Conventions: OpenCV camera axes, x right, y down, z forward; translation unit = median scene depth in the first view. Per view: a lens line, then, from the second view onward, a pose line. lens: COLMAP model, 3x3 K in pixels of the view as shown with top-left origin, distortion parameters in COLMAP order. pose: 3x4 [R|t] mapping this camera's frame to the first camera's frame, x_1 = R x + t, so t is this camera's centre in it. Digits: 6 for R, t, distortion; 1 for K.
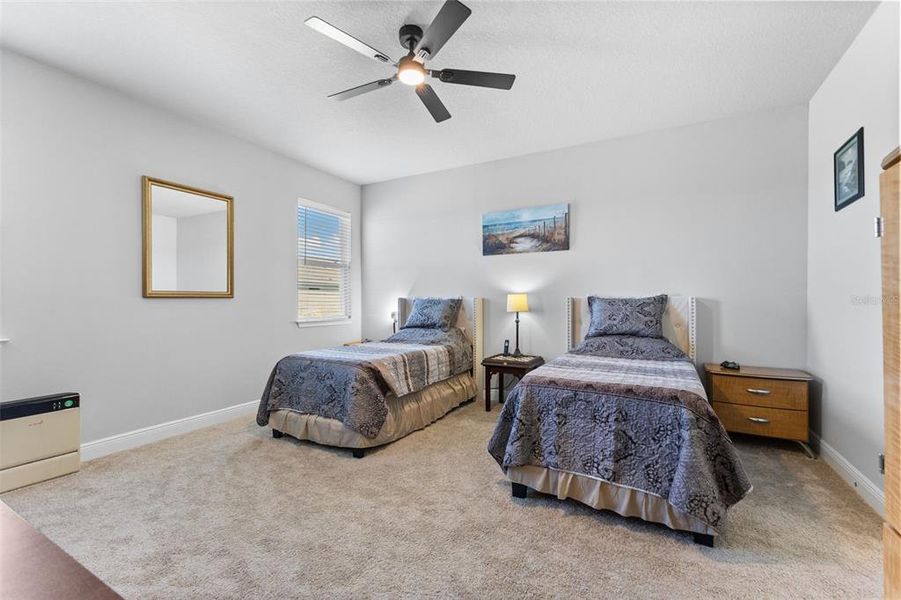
lens RADIAL K [[387.9, 0, 459.1], [0, 387.9, 297.2], [0, 0, 1]] dist [0.002824, -0.000511]
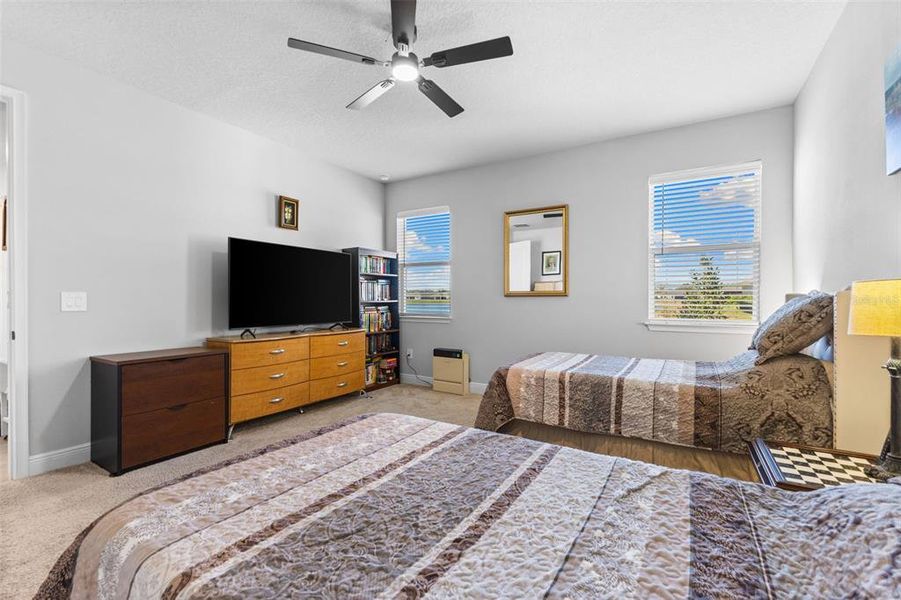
lens RADIAL K [[387.9, 0, 459.3], [0, 387.9, 302.0], [0, 0, 1]] dist [0.002824, -0.000511]
pose [[-0.033269, 0.017636, -0.999291, 0.563665], [0.009349, 0.999806, 0.017334, -0.004032], [0.999403, -0.008765, -0.033427, 0.768835]]
